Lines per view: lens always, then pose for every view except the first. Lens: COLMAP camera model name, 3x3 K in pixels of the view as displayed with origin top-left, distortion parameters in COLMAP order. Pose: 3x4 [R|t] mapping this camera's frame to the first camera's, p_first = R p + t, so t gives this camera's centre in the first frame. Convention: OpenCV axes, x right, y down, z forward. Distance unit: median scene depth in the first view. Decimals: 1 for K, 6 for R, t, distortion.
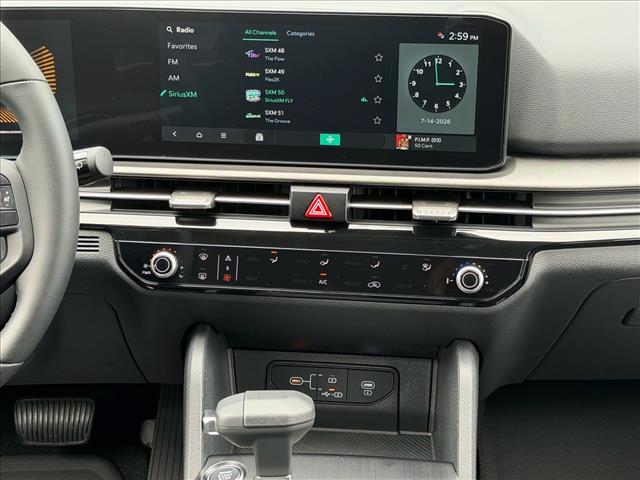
lens RADIAL K [[1130.1, 0, 320.0], [0, 1130.1, 240.0], [0, 0, 1]] dist [0.117919, 0.202466]
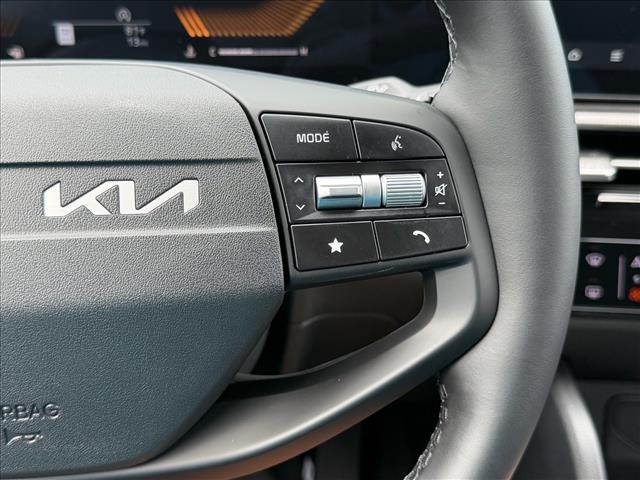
lens RADIAL K [[855.4, 0, 320.0], [0, 855.4, 240.0], [0, 0, 1]] dist [0.065752, -0.046229]
pose [[0.996065, -0.013741, 0.087560, -0.290839], [0.005626, 0.995719, 0.092265, -0.039289], [-0.088452, -0.091409, 0.991877, 0.563839]]
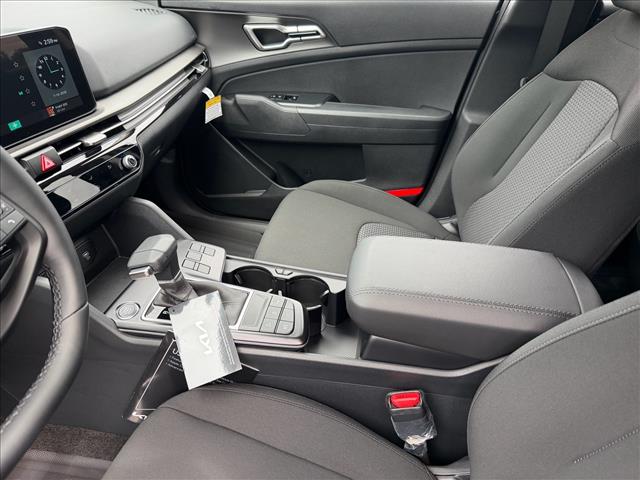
lens RADIAL K [[458.8, 0, 320.0], [0, 458.8, 240.0], [0, 0, 1]] dist [-0.006369, -0.006155]
pose [[0.172677, -0.525201, 0.833275, -0.537350], [0.378129, 0.816507, 0.436274, -0.075939], [-0.909506, 0.239751, 0.339586, 0.441530]]
